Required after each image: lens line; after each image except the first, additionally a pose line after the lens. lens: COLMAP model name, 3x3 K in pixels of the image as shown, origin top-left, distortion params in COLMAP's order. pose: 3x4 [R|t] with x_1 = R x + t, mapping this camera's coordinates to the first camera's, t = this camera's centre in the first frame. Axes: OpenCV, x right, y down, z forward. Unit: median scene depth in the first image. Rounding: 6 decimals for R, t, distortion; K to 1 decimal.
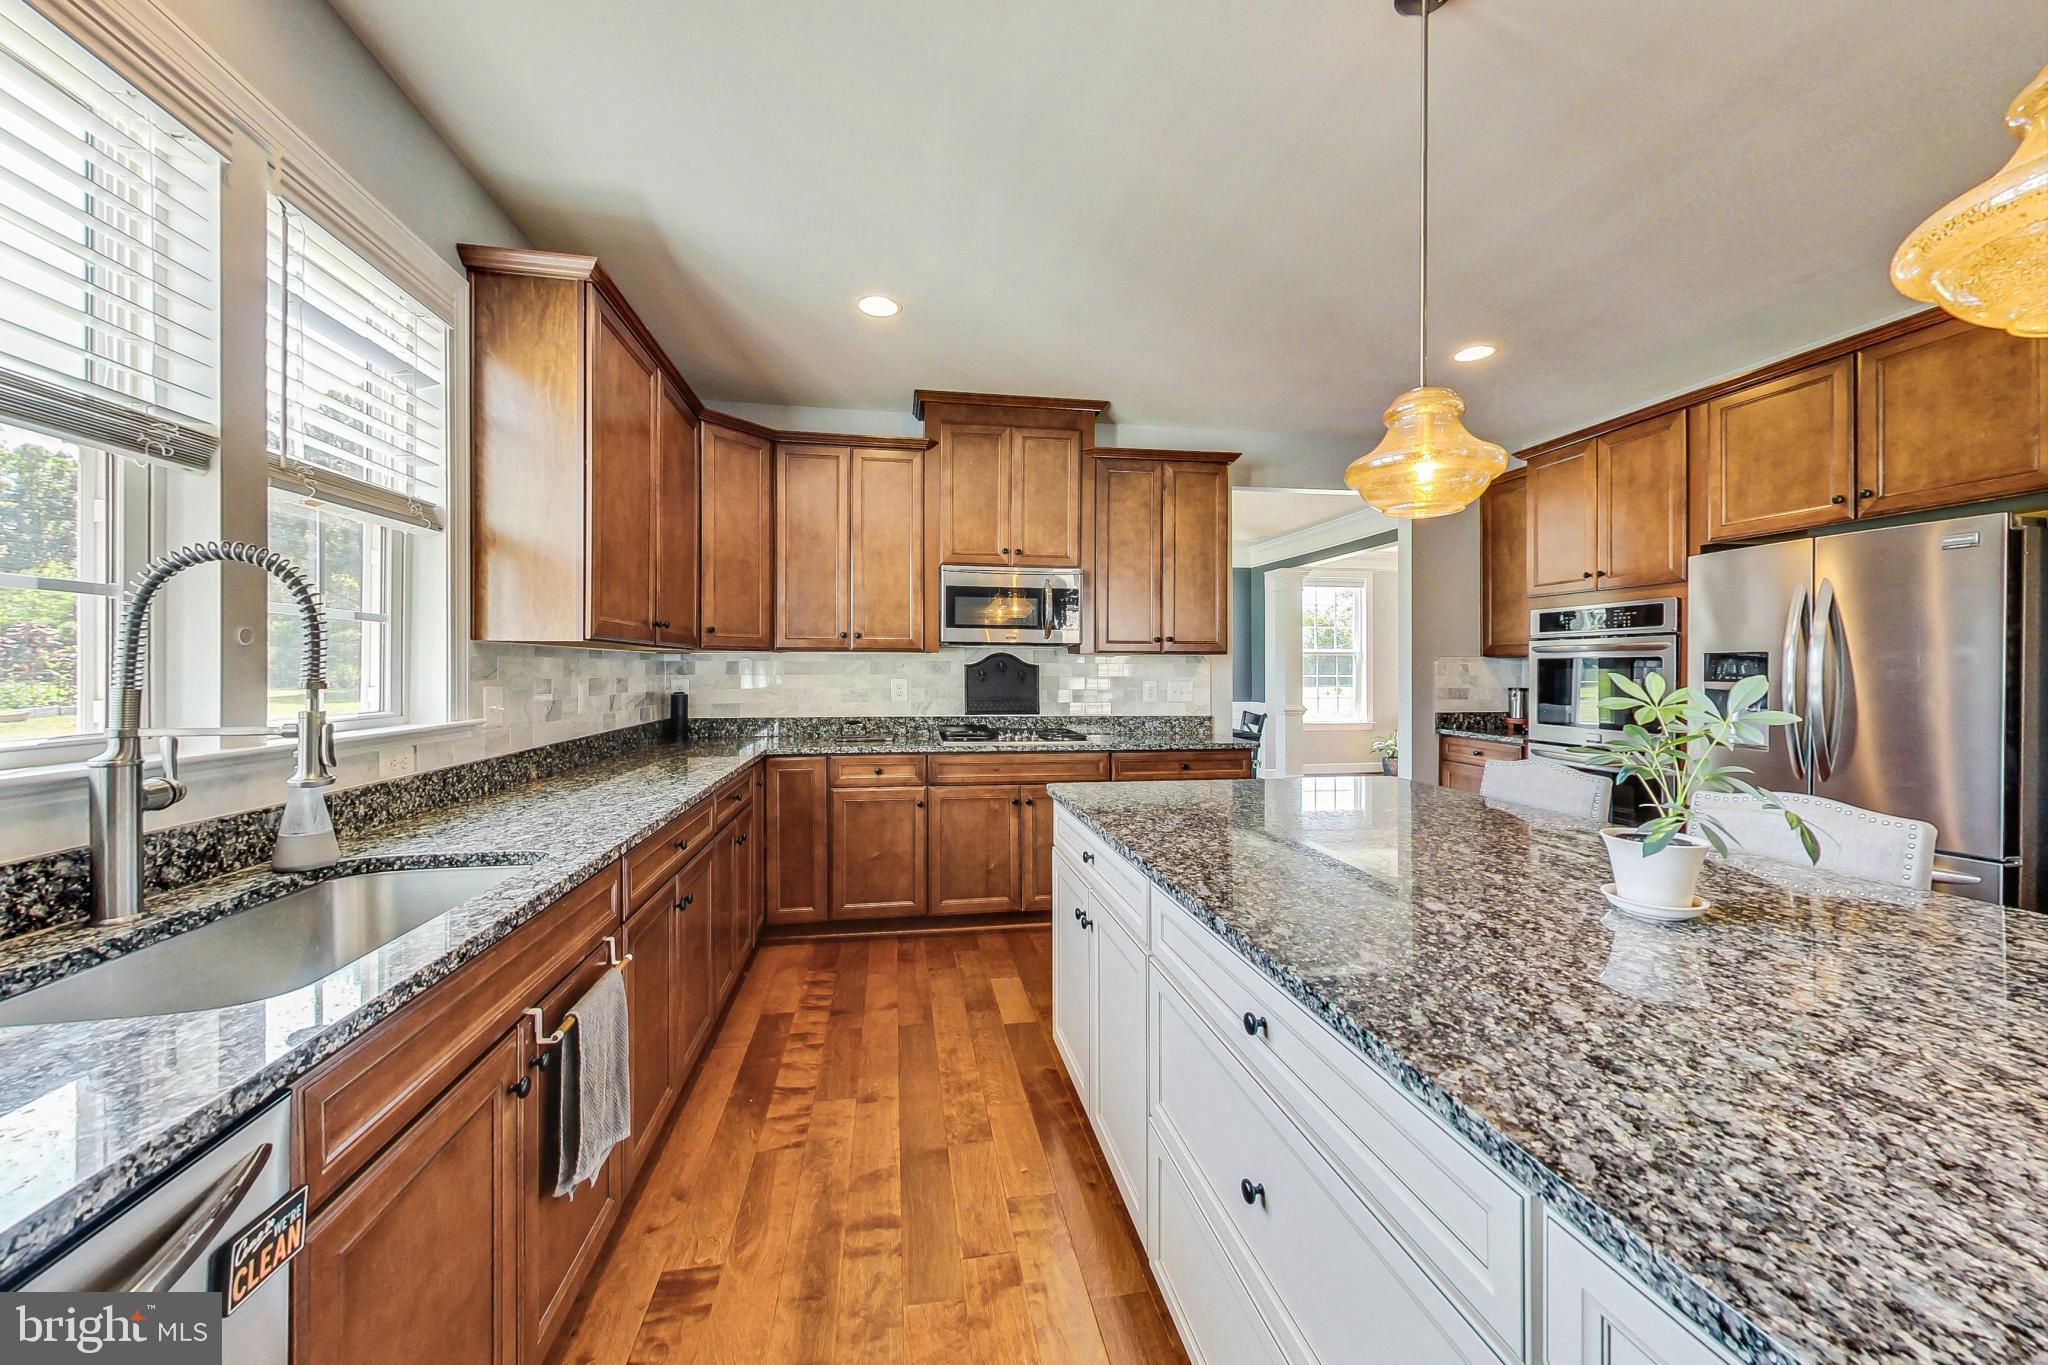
lens RADIAL K [[799.3, 0, 1024.0], [0, 799.3, 682.5], [0, 0, 1]] dist [-0.000211, -0.000078]
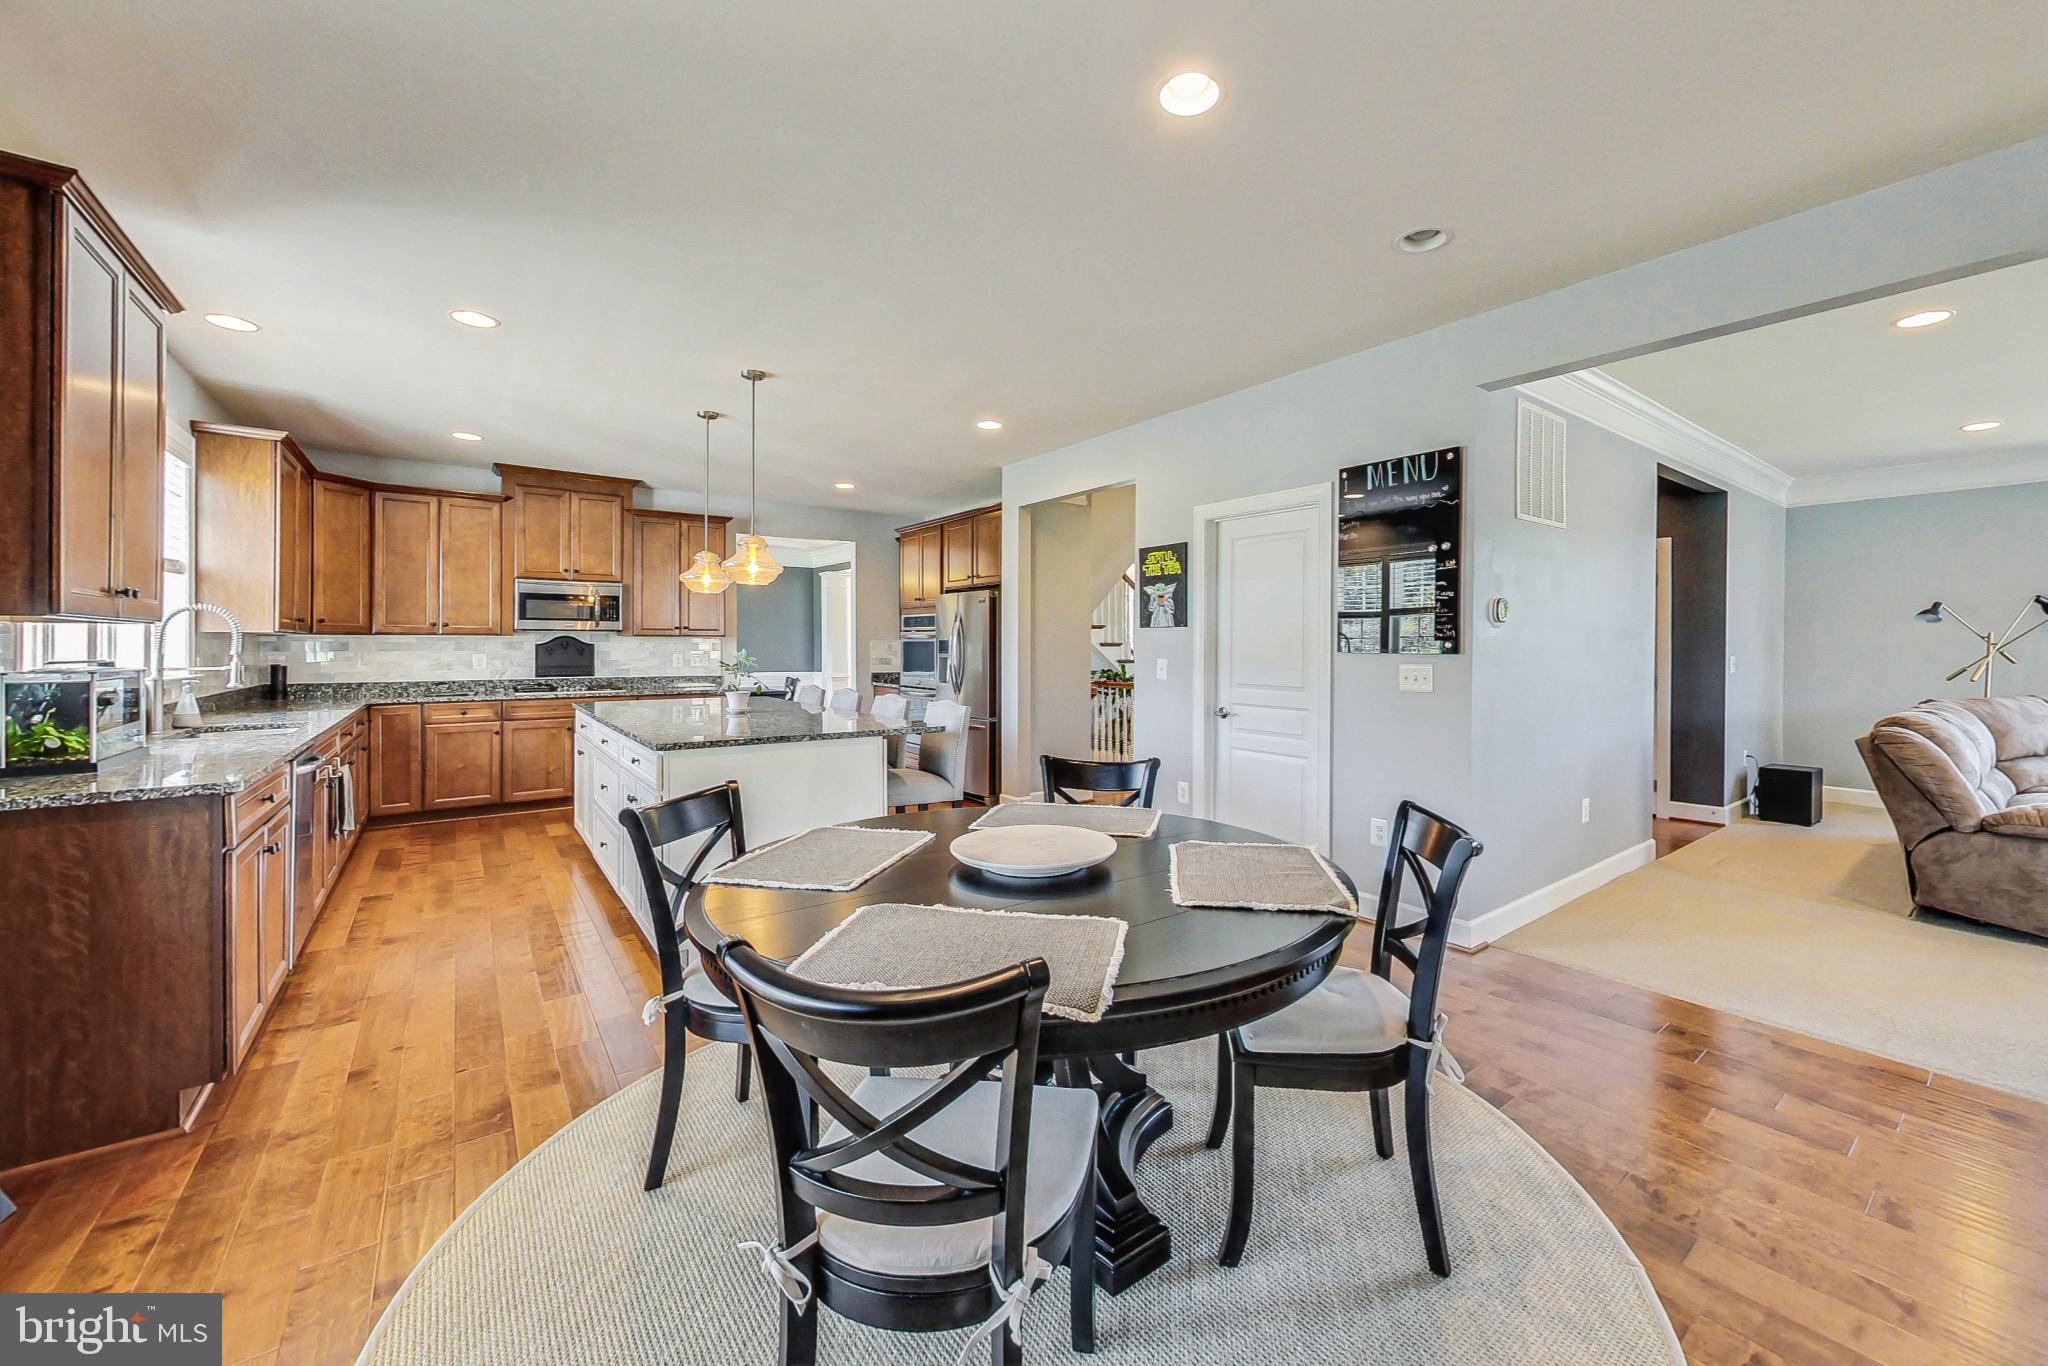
lens RADIAL K [[802.4, 0, 1093.8], [0, 802.4, 639.8], [0, 0, 1]] dist [0.000430, 0.000167]
pose [[0.874865, 0.001266, 0.484366, 0.123209], [0.010100, 0.999731, -0.020856, 0.013120], [-0.484262, 0.023138, 0.874617, -0.884060]]
